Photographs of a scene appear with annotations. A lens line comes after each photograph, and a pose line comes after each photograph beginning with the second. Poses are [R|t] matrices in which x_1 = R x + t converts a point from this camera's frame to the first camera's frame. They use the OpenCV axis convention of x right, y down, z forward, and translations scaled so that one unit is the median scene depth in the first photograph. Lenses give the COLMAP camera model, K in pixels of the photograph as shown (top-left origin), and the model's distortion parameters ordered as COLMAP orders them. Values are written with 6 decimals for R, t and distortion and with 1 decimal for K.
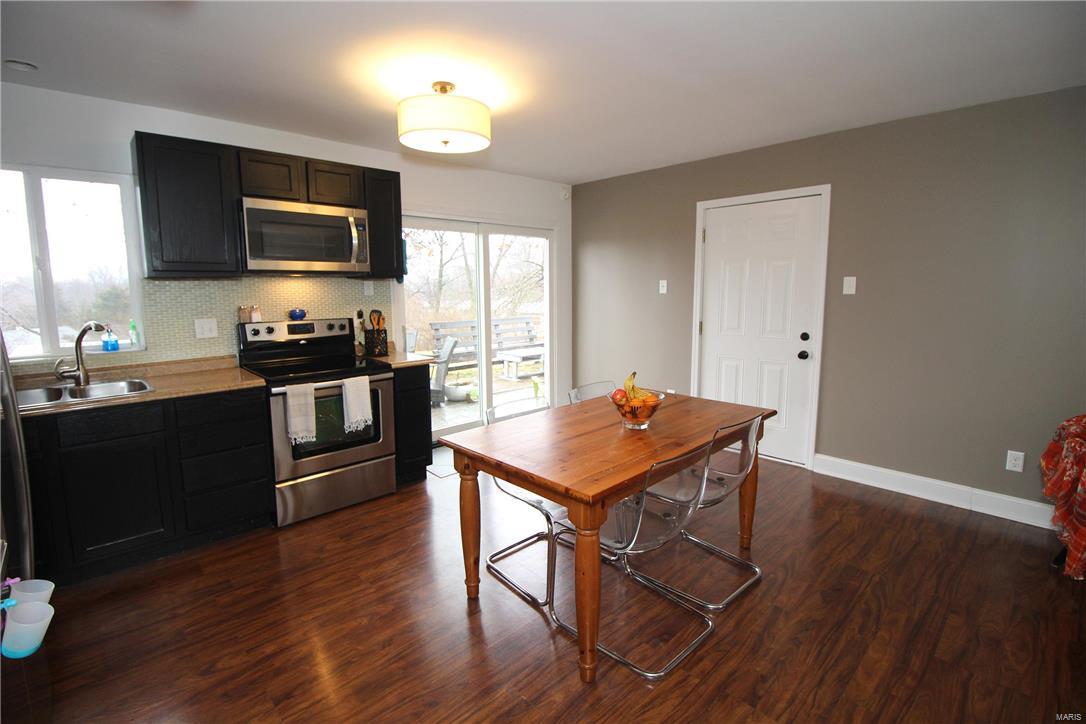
lens RADIAL K [[502.1, 0, 538.9], [0, 502.1, 349.2], [0, 0, 1]] dist [0.002710, -0.013510]
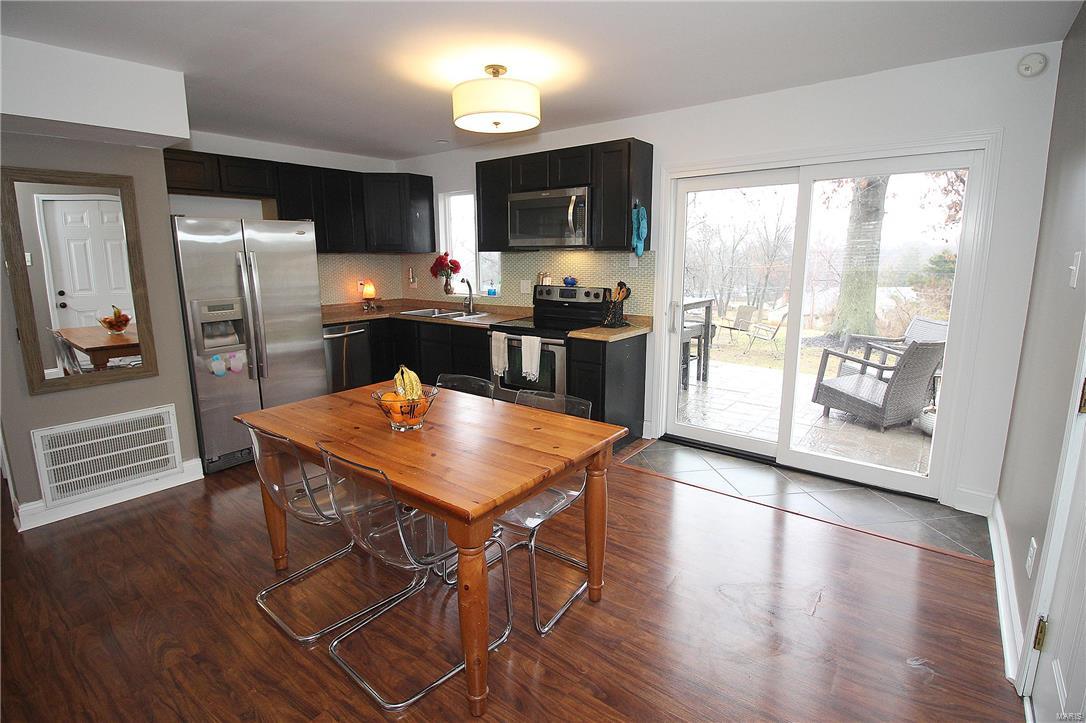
lens RADIAL K [[515.7, 0, 542.4], [0, 515.7, 345.2], [0, 0, 1]] dist [0.002463, -0.014042]
pose [[0.147829, 0.176282, -0.973176, 0.911689], [-0.120035, 0.979911, 0.159268, -0.132452], [0.981702, 0.093271, 0.166020, 0.906902]]
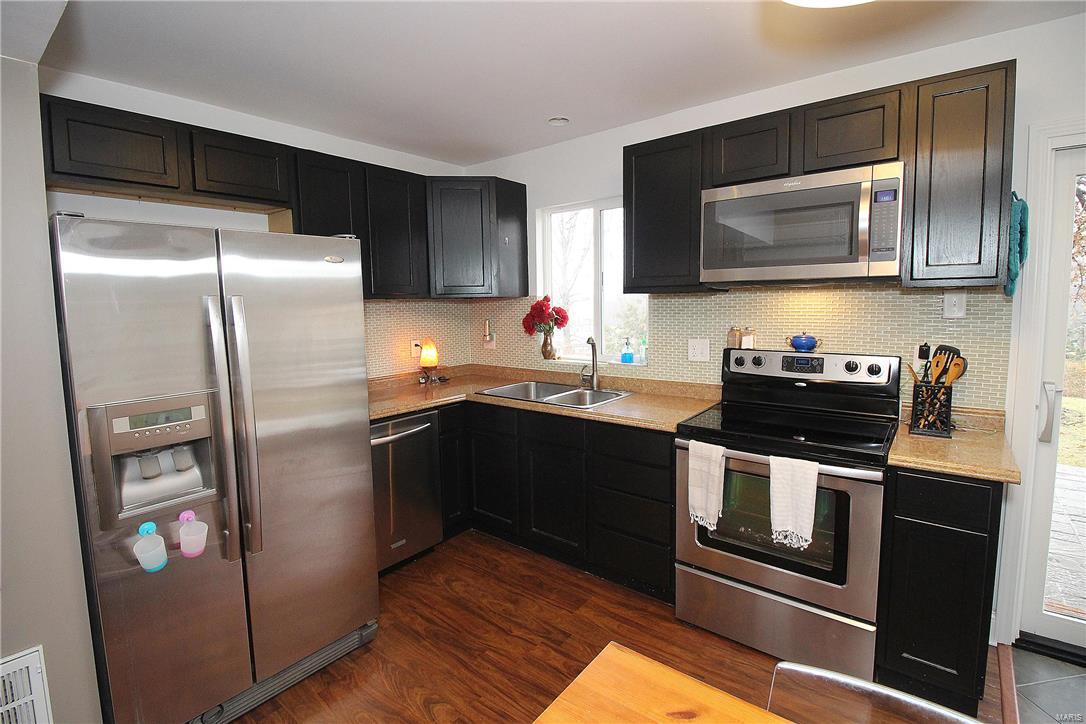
lens RADIAL K [[502.7, 0, 542.8], [0, 502.7, 344.9], [0, 0, 1]] dist [0.001774, -0.013675]
pose [[0.135465, 0.088668, -0.986807, 0.179436], [-0.108994, 0.991276, 0.074107, -0.095858], [0.984769, 0.097517, 0.143948, 0.674059]]
